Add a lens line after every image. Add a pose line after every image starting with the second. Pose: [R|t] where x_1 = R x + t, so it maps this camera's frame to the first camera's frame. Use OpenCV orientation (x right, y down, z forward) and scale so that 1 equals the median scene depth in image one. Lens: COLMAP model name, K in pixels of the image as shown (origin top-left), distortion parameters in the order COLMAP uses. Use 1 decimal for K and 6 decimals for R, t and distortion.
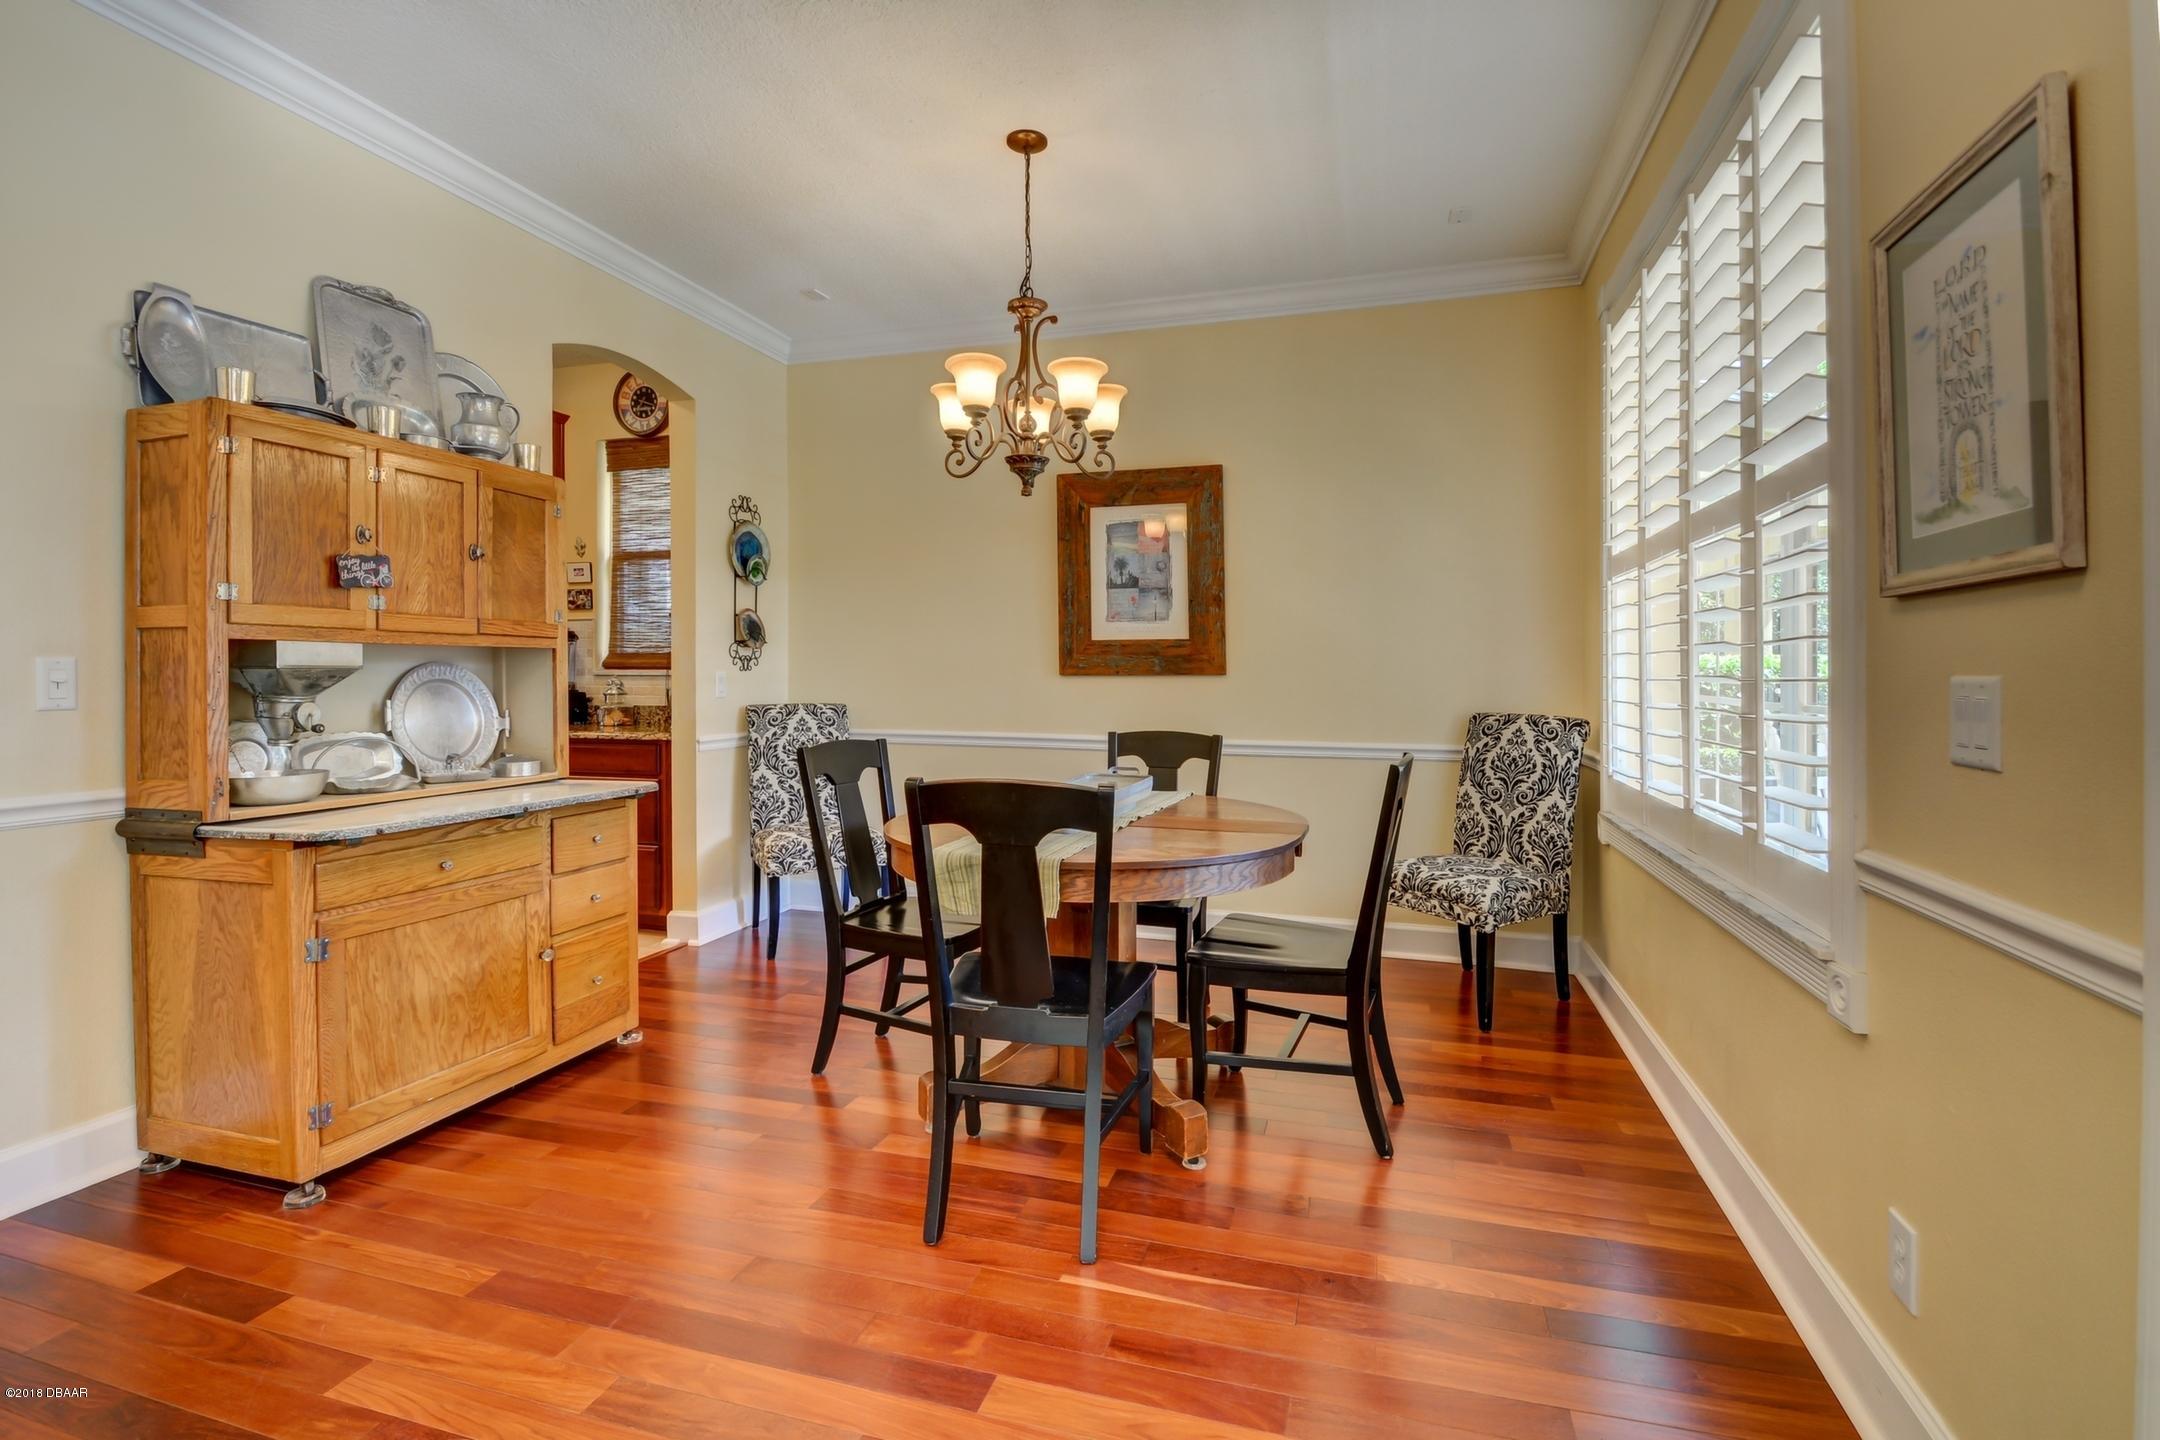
lens RADIAL K [[989.2, 0, 1105.6], [0, 989.2, 673.2], [0, 0, 1]] dist [-0.000294, -0.000147]
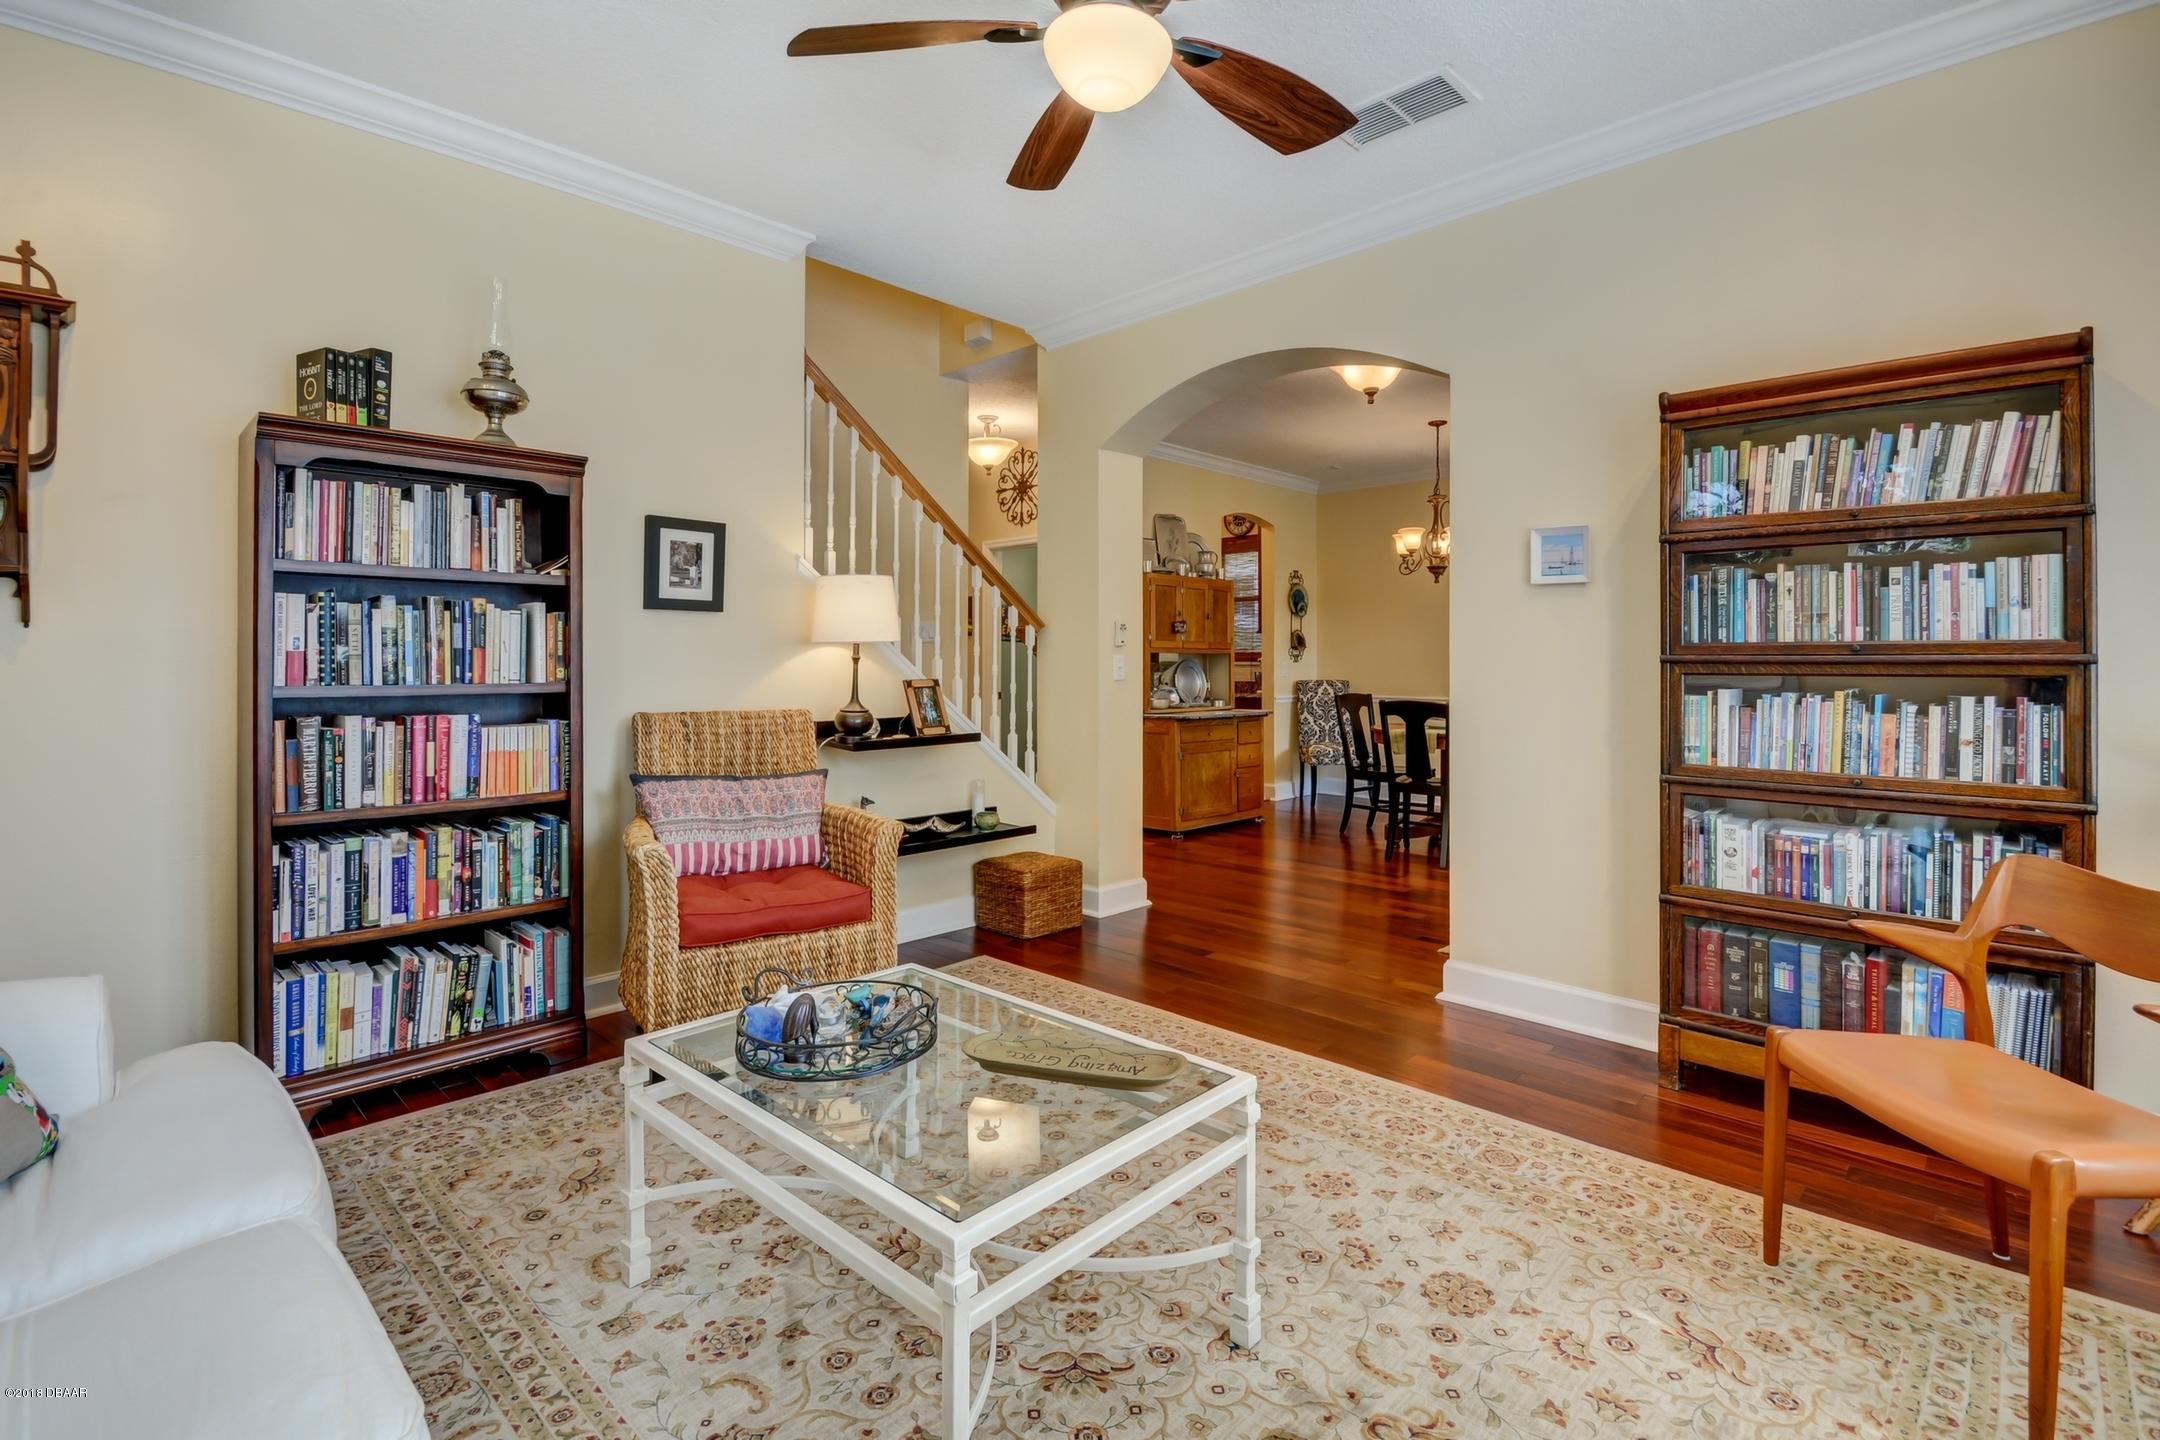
lens RADIAL K [[989.2, 0, 1105.6], [0, 989.2, 673.2], [0, 0, 1]] dist [-0.000294, -0.000147]
pose [[0.887741, 0.003465, -0.460331, 0.276549], [0.001771, 0.999939, 0.010941, -0.004244], [0.460340, -0.010528, 0.887680, -1.274737]]
